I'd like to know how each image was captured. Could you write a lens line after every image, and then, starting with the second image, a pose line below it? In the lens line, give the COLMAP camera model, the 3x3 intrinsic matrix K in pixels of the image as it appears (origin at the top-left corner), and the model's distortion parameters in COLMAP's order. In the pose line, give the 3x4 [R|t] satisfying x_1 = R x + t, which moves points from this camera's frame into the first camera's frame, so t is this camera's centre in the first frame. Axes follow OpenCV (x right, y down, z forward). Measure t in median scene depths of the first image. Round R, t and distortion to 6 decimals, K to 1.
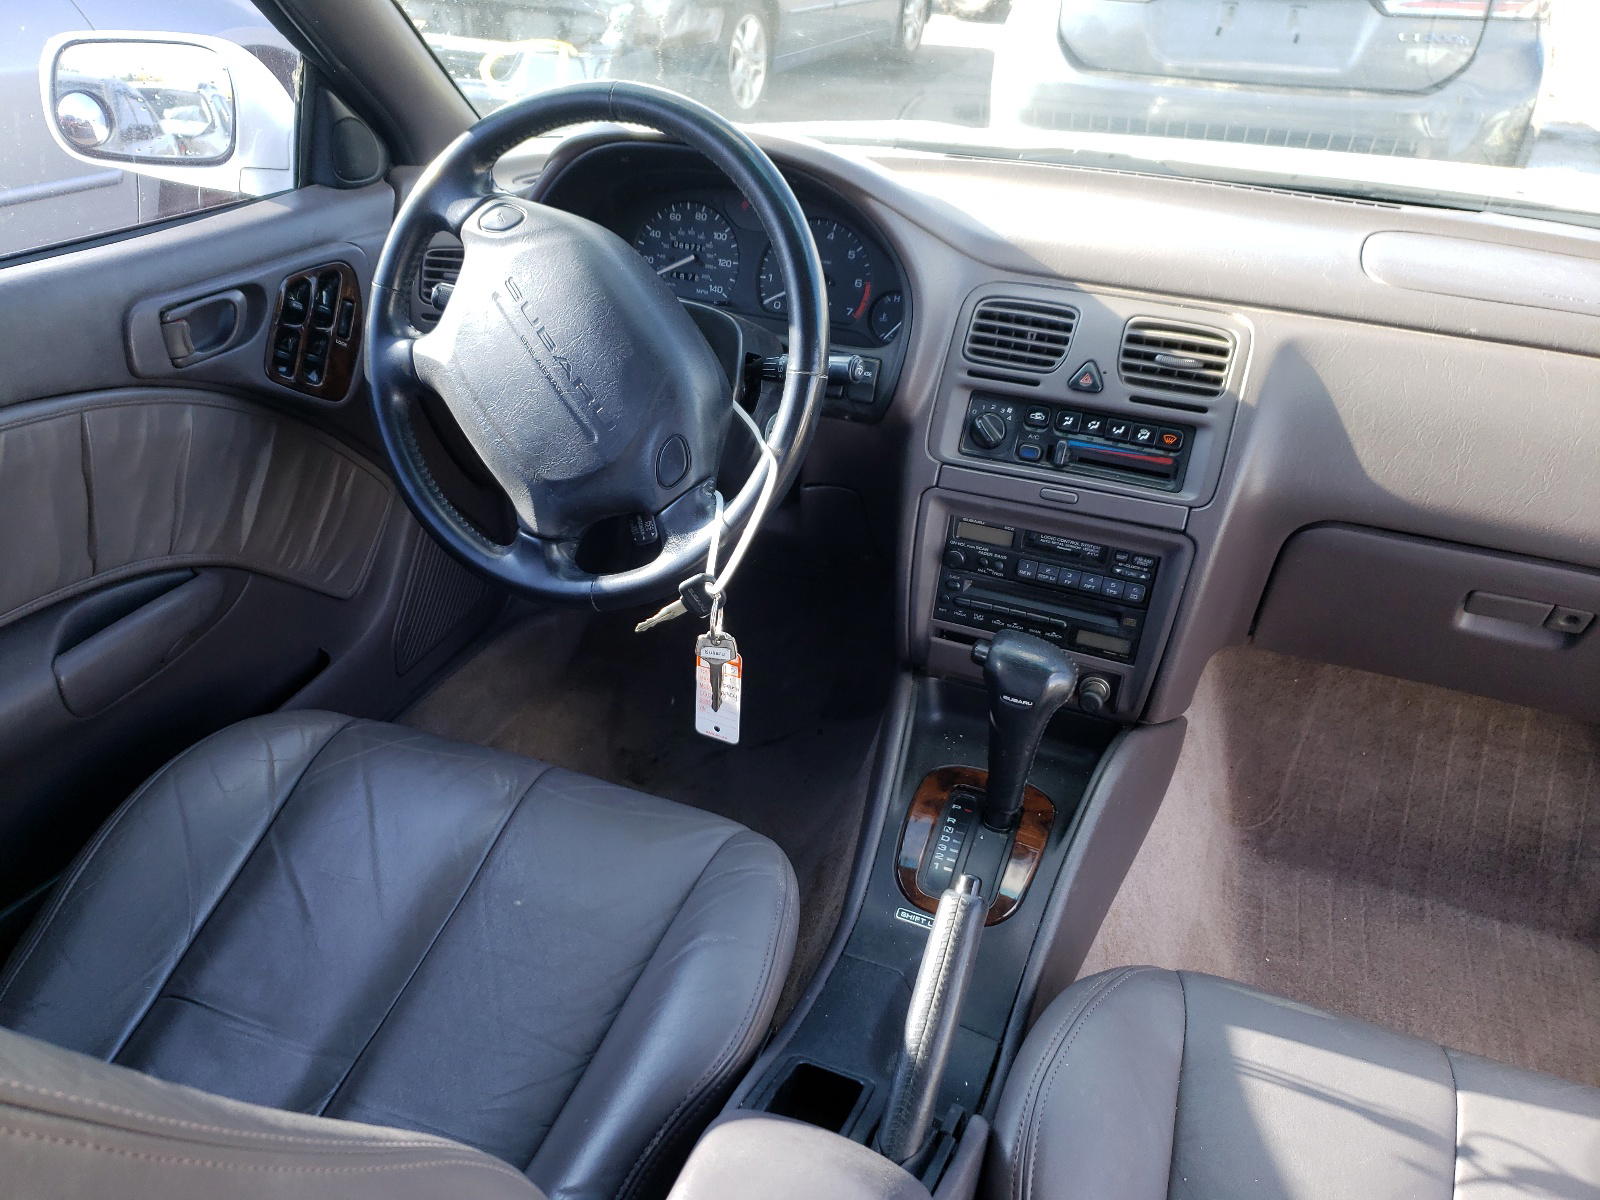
lens RADIAL K [[1286.8, 0, 750.7], [0, 1286.8, 604.0], [0, 0, 1]] dist [0.006875, 0.000158]
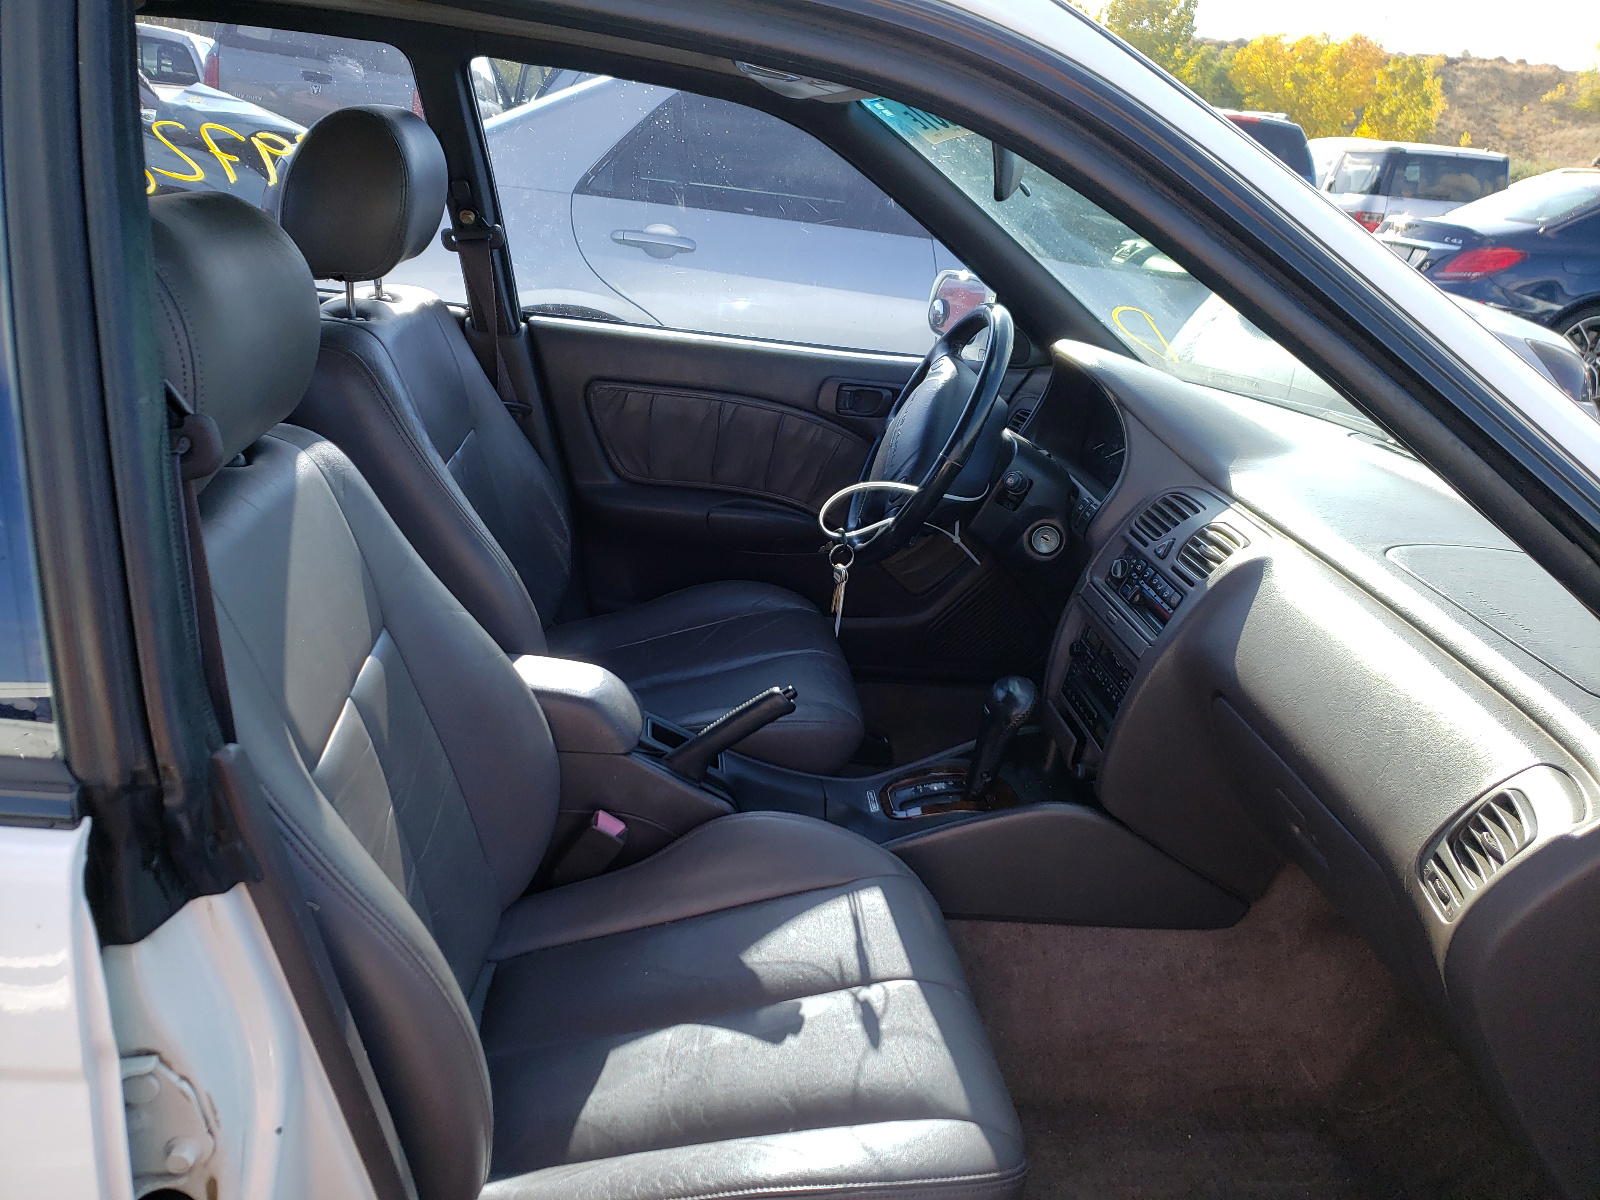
lens RADIAL K [[1286.8, 0, 750.7], [0, 1286.8, 604.0], [0, 0, 1]] dist [0.006875, 0.000158]
pose [[0.434210, 0.316856, -0.843246, 1.236718], [-0.514579, 0.855578, 0.056519, 0.027222], [0.739371, 0.409376, 0.534548, -0.050710]]
